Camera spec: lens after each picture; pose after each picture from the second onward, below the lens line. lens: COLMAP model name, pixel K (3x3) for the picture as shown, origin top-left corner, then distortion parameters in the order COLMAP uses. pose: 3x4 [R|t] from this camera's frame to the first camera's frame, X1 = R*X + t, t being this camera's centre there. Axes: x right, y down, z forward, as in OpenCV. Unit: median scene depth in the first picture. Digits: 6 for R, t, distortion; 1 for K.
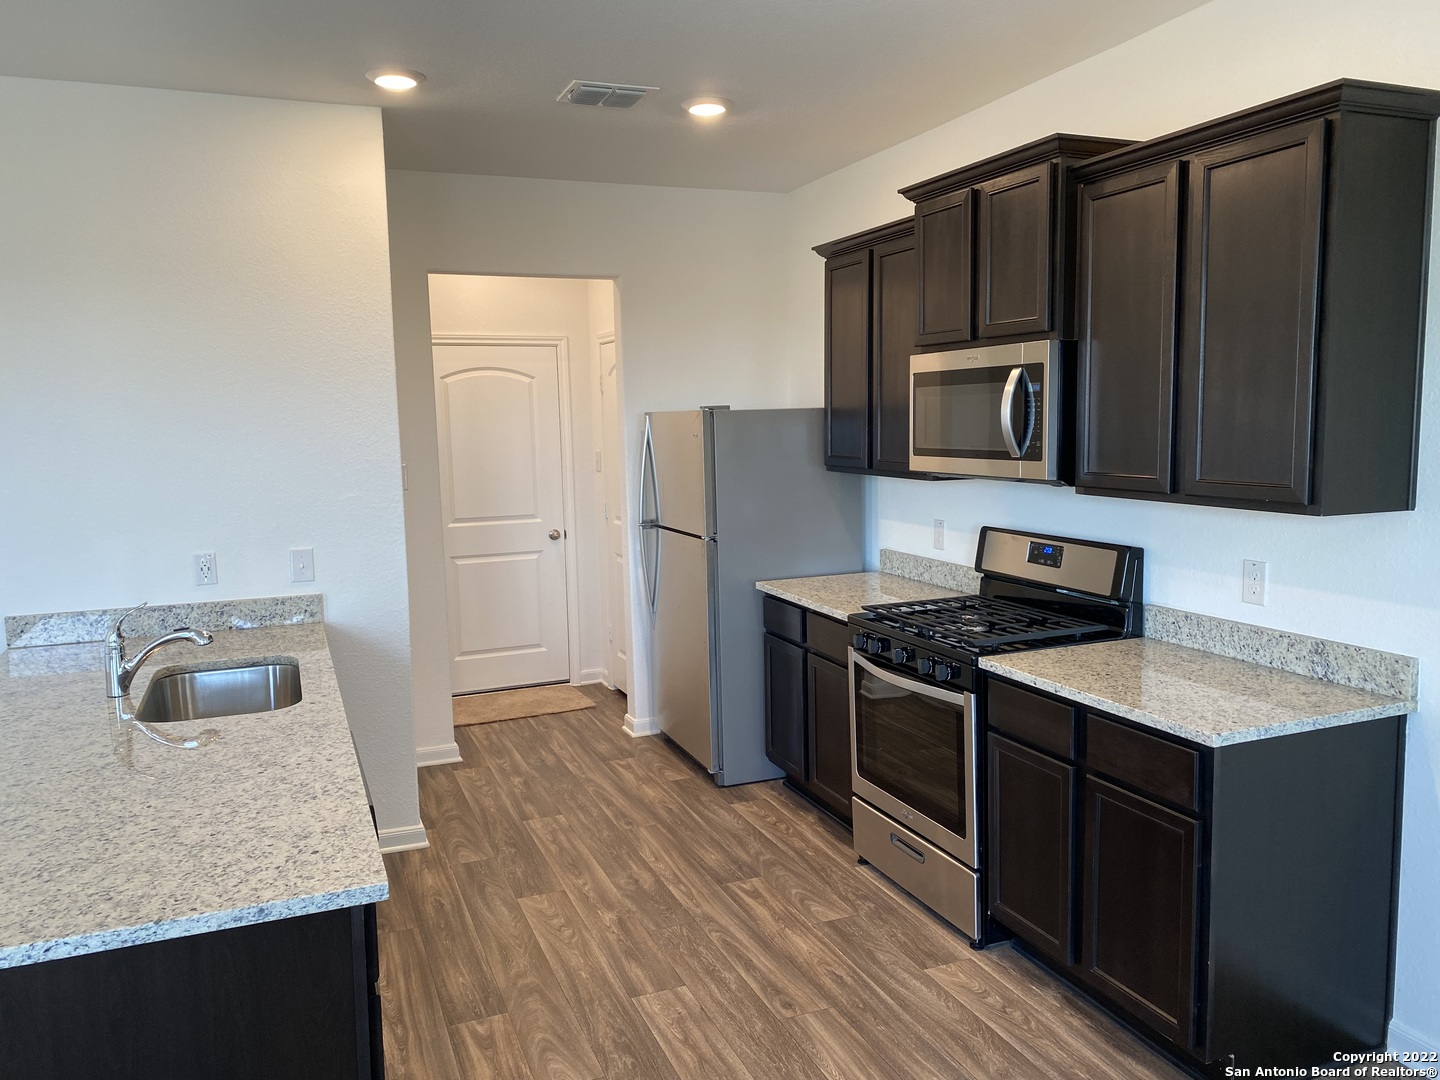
lens RADIAL K [[1070.4, 0, 720.0], [0, 1070.4, 540.0], [0, 0, 1]] dist [-0.006893, -0.007352]
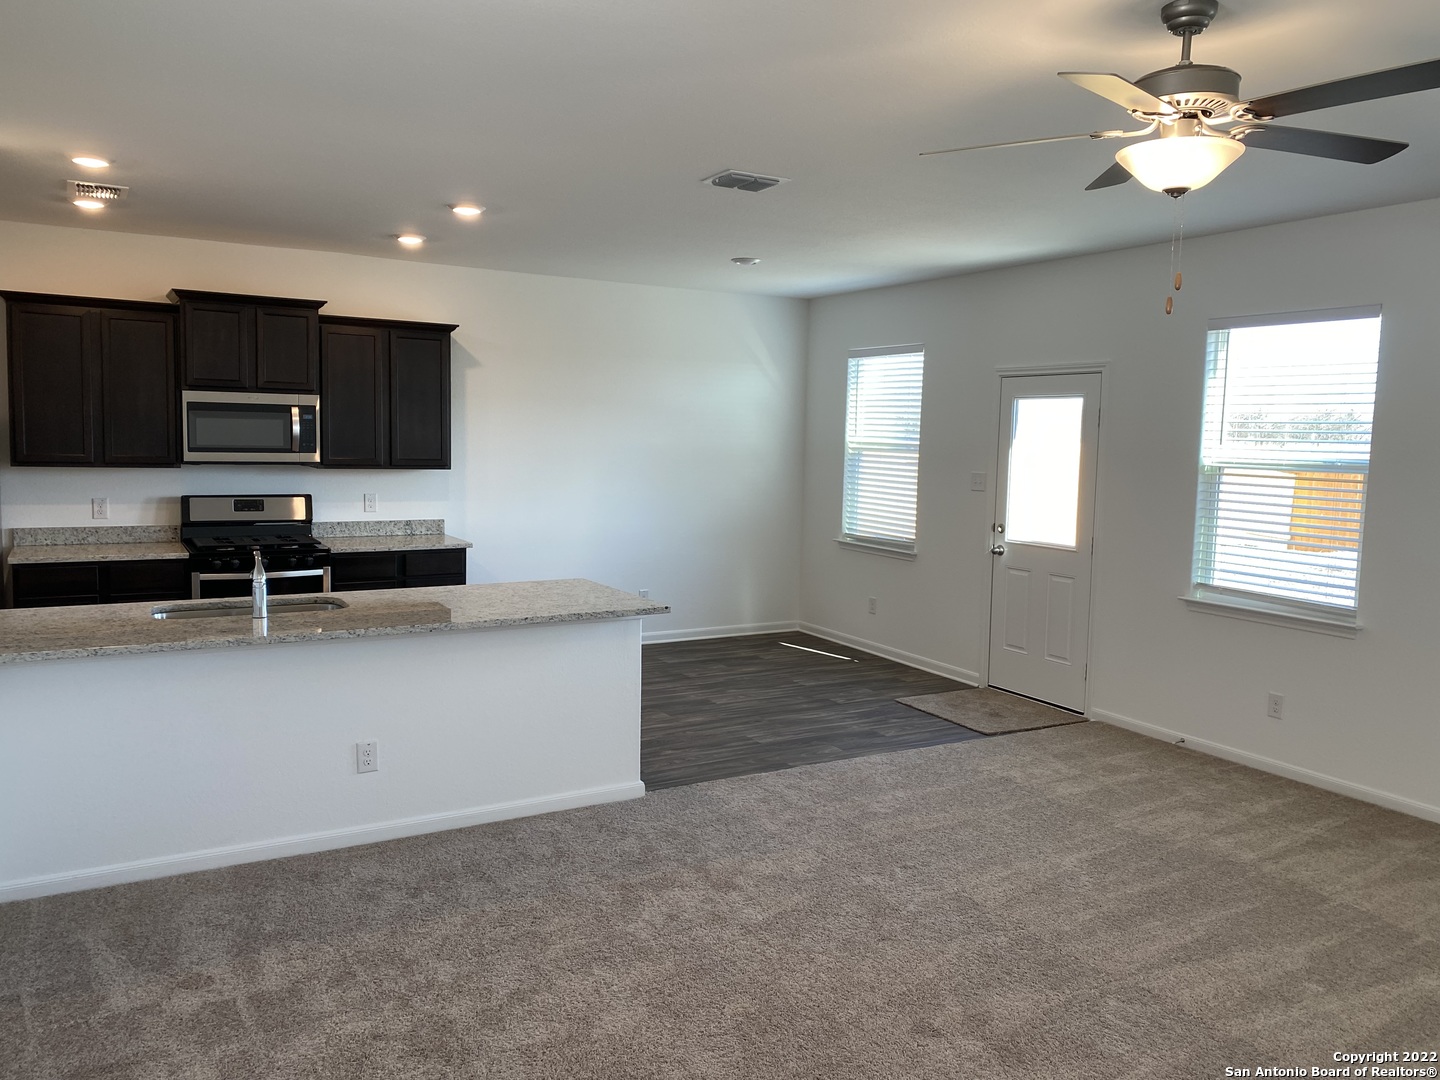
lens RADIAL K [[1070.4, 0, 720.0], [0, 1070.4, 540.0], [0, 0, 1]] dist [-0.006893, -0.007352]
pose [[-0.150156, -0.078011, 0.985580, -1.638364], [0.091904, 0.991464, 0.092479, -0.023386], [-0.984381, 0.104465, -0.141705, 0.473343]]
